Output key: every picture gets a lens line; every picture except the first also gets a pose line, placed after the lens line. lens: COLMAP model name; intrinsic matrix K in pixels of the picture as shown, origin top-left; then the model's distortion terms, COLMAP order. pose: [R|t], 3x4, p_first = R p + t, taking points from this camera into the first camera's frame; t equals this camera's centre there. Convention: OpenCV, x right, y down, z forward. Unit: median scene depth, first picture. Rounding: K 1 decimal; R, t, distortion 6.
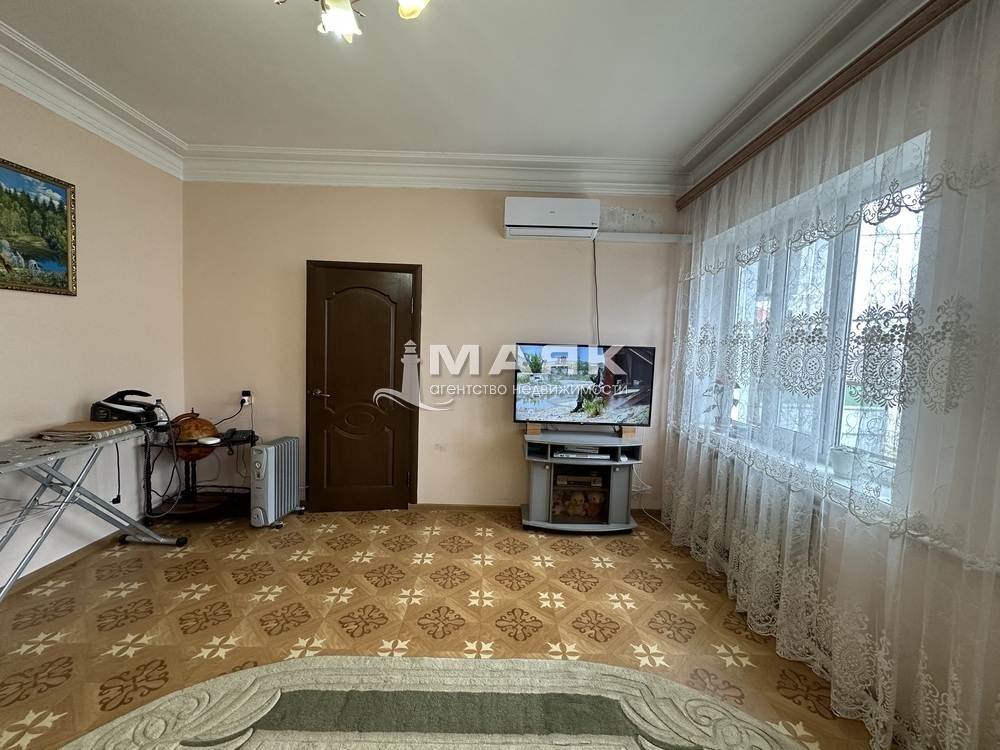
lens RADIAL K [[397.2, 0, 499.0], [0, 397.2, 373.6], [0, 0, 1]] dist [-0.003867, 0.000635]
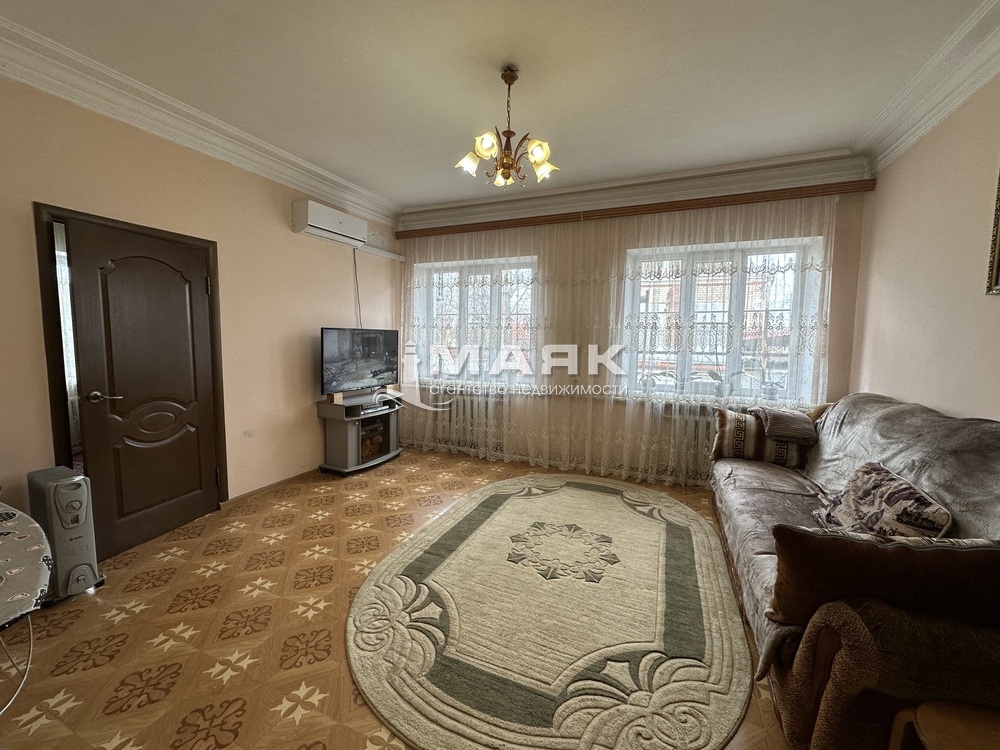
lens RADIAL K [[397.2, 0, 503.5], [0, 397.2, 372.5], [0, 0, 1]] dist [-0.003867, 0.000635]
pose [[0.405244, -0.104916, 0.908169, -0.868166], [0.054366, 0.994401, 0.090619, -0.023218], [-0.912591, 0.012651, 0.408678, 0.024944]]
